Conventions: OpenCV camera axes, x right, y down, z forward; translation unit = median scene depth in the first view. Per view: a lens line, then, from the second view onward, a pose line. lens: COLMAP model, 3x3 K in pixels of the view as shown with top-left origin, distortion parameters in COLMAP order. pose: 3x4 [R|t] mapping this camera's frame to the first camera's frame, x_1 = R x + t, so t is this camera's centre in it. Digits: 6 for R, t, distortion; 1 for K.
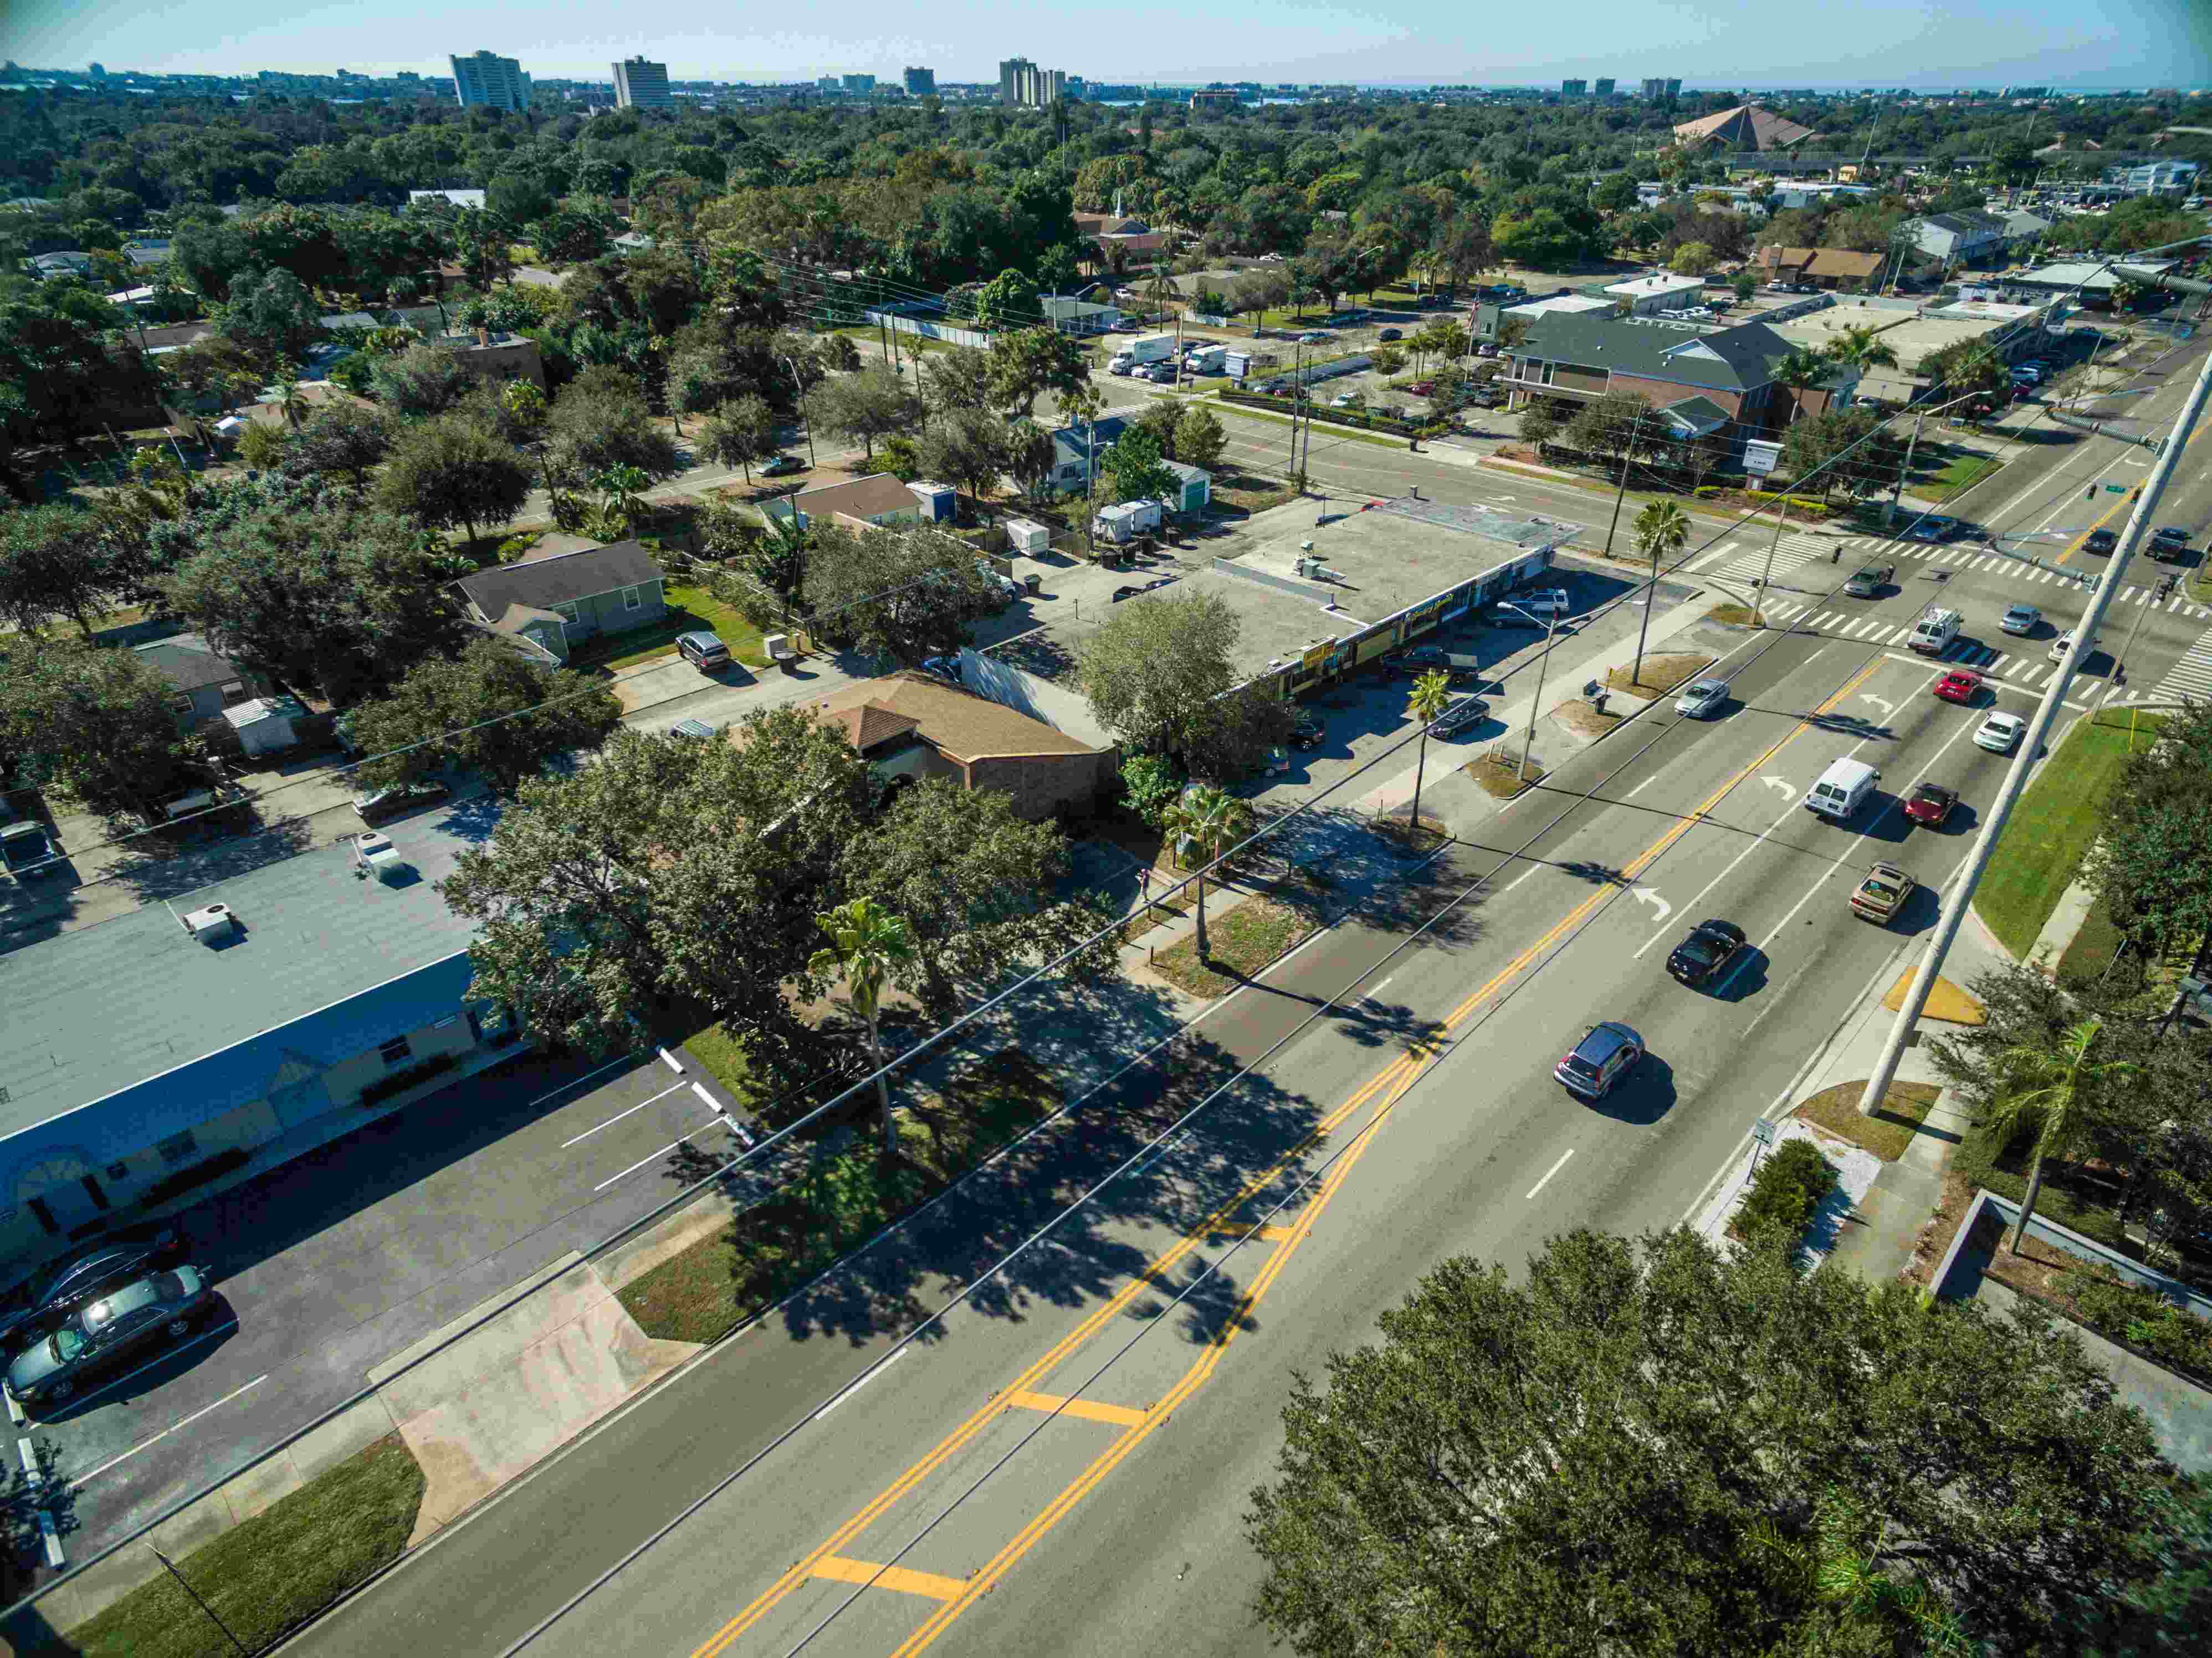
lens RADIAL K [[1248.0, 0, 1106.0], [0, 1248.0, 829.0], [0, 0, 1]] dist [0.005986, -0.003245]
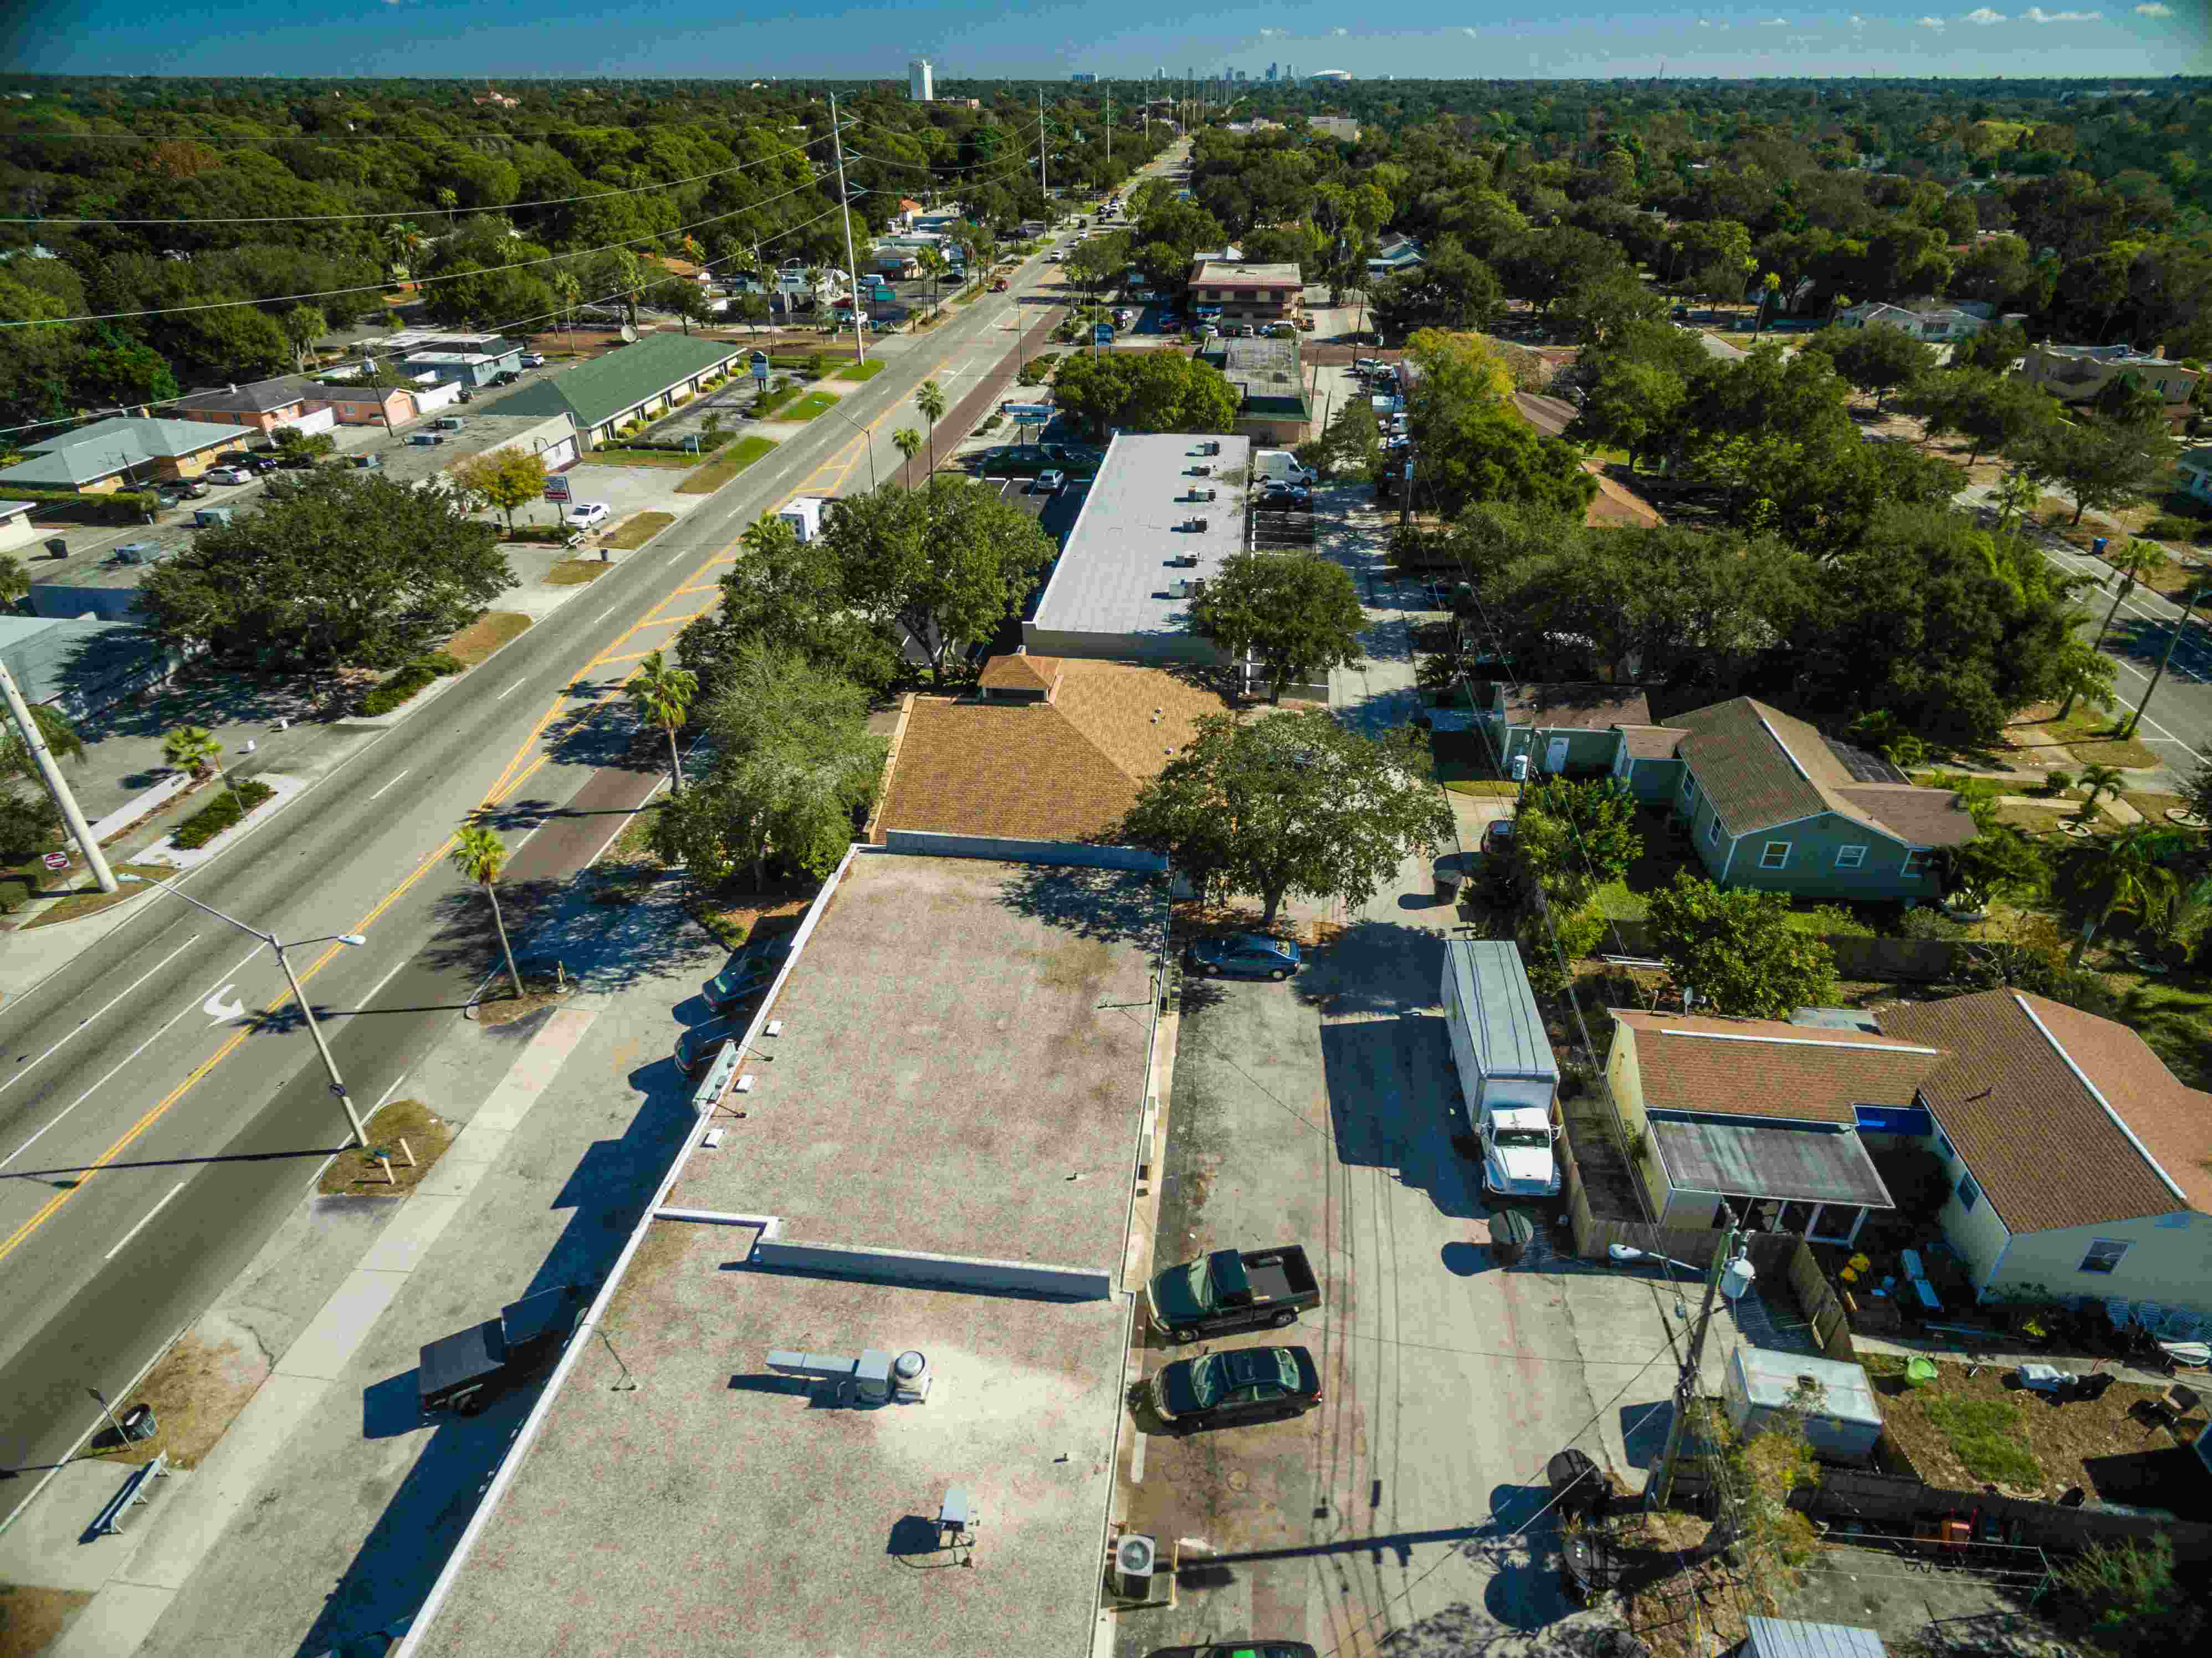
lens RADIAL K [[1233.1, 0, 1107.5], [0, 1233.1, 830.4], [0, 0, 1]] dist [0.008871, -0.000166]
pose [[-0.781530, 0.318702, -0.536321, 0.278598], [-0.323311, 0.528320, 0.785078, -0.662963], [0.533555, 0.786960, -0.309858, 1.108853]]
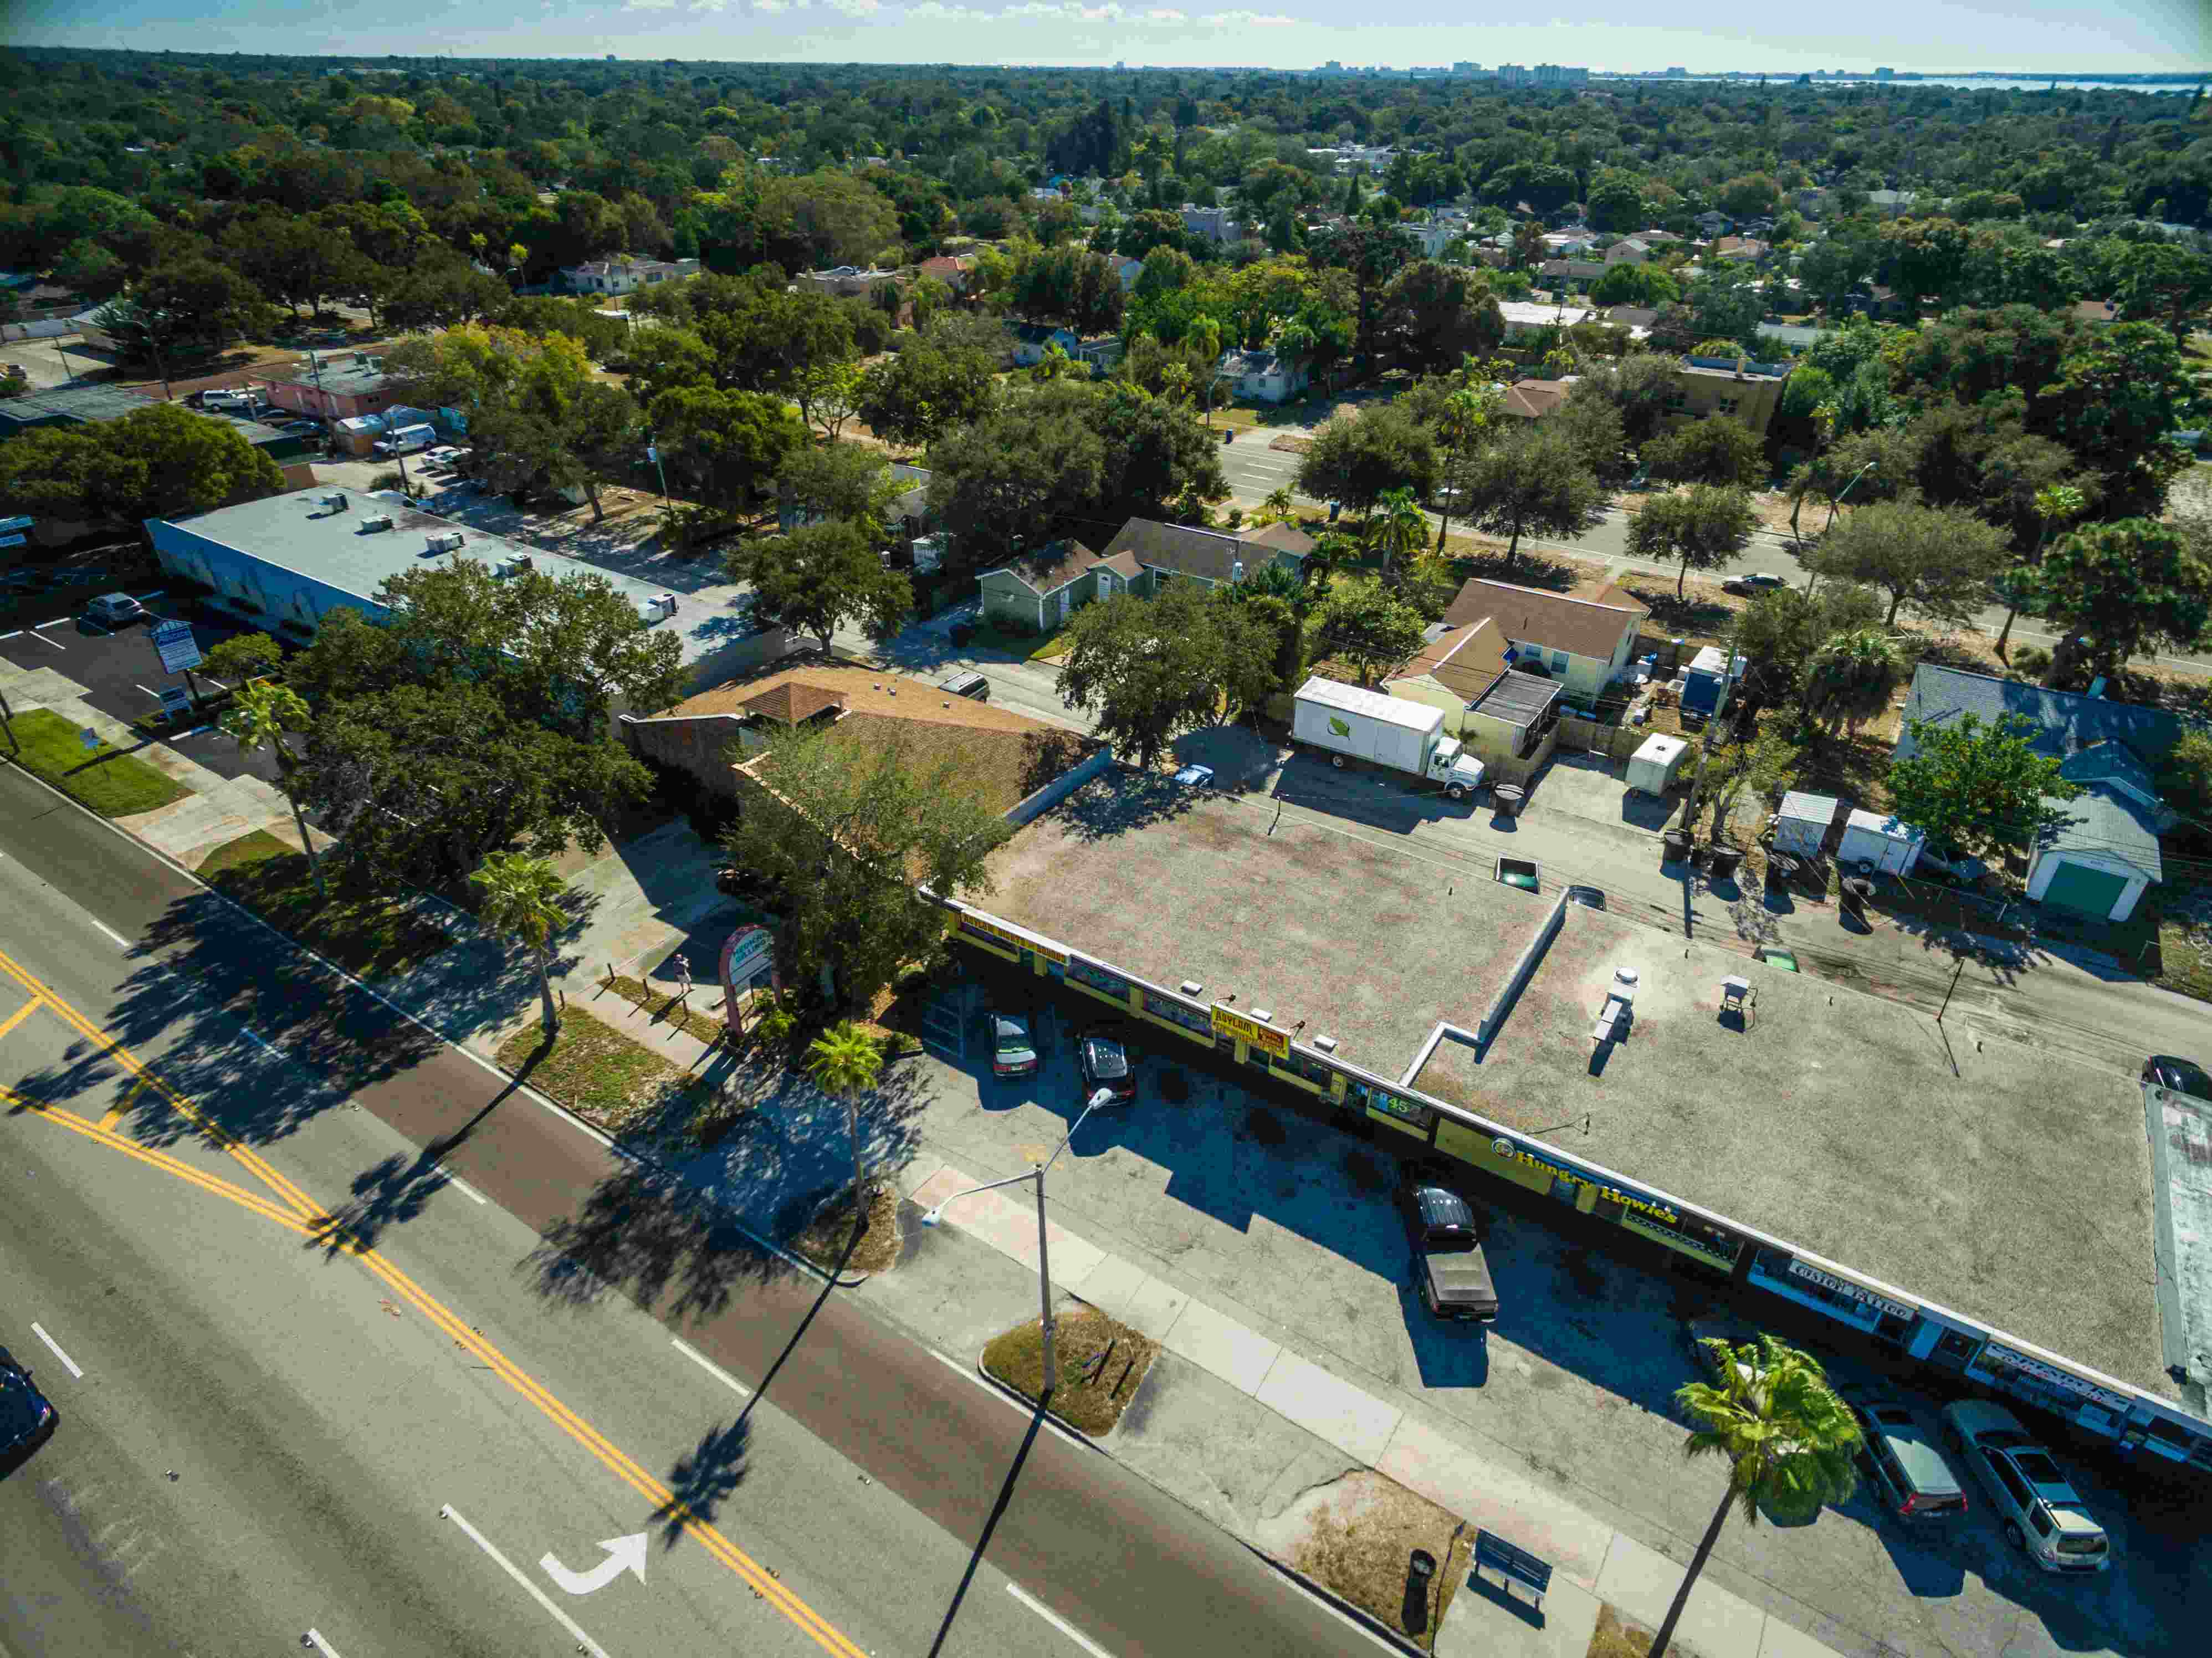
lens RADIAL K [[1233.1, 0, 1107.5], [0, 1233.1, 830.4], [0, 0, 1]] dist [0.008871, -0.000166]
pose [[0.199183, 0.511800, -0.835696, 0.567227], [-0.510578, 0.782089, 0.357277, -0.368969], [0.836442, 0.355525, 0.417093, 0.619814]]
